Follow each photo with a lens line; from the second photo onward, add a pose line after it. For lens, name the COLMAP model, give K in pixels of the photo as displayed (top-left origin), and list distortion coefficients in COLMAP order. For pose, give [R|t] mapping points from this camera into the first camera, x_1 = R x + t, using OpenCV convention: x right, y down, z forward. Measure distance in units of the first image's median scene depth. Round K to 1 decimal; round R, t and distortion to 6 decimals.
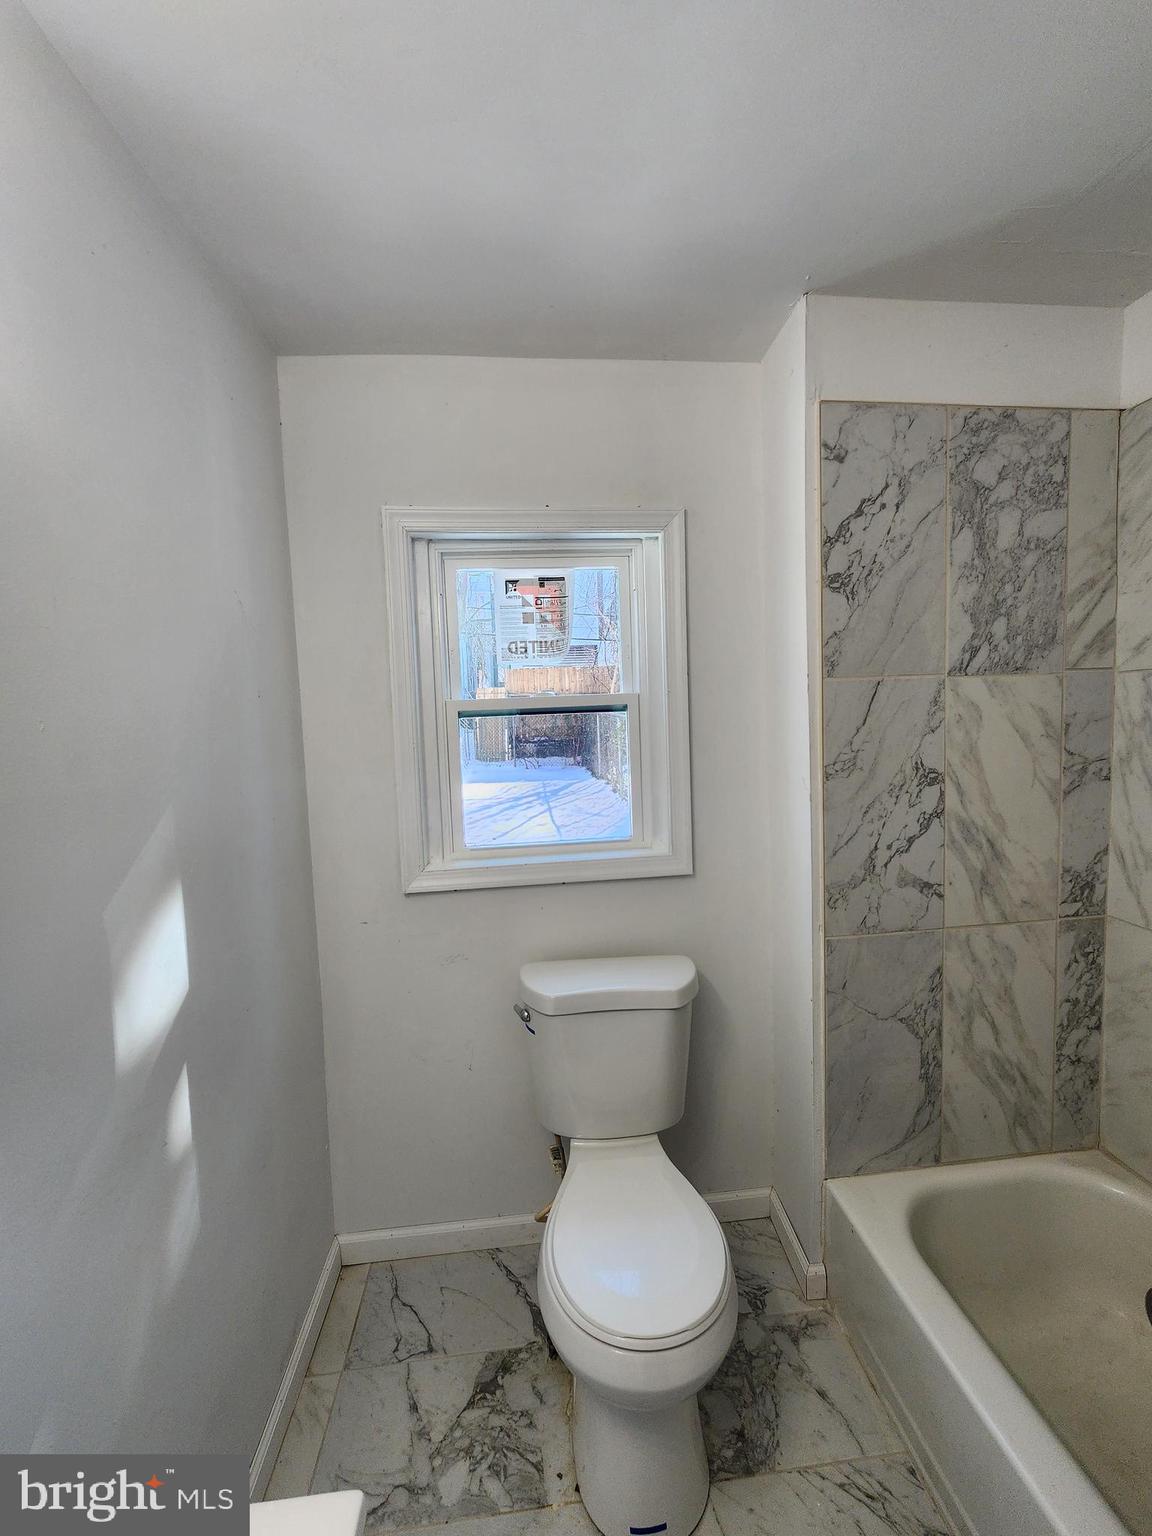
lens RADIAL K [[622.8, 0, 574.4], [0, 622.8, 769.3], [0, 0, 1]] dist [0.007363, 0.000432]
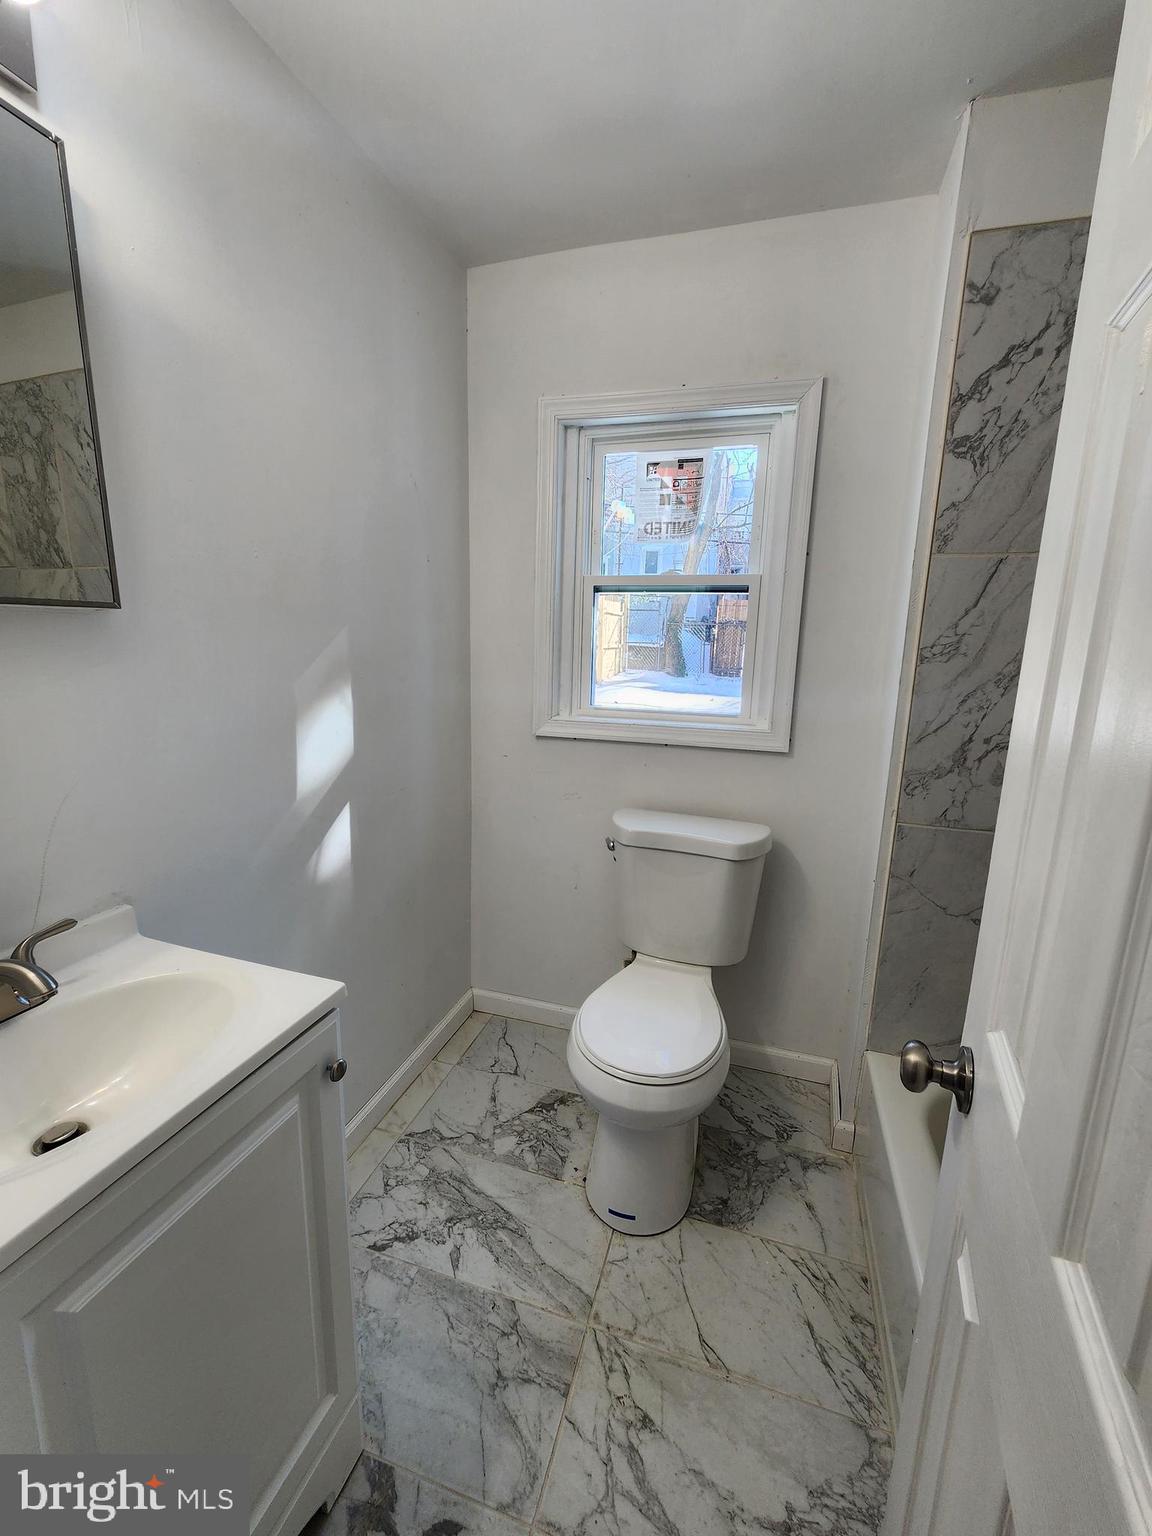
lens RADIAL K [[629.9, 0, 586.4], [0, 629.9, 764.2], [0, 0, 1]] dist [0.014722, -0.000003]
pose [[0.923781, 0.134225, -0.358625, 0.295413], [-0.091803, 0.986871, 0.132885, 0.088419], [0.371753, -0.089834, 0.923975, -0.117033]]
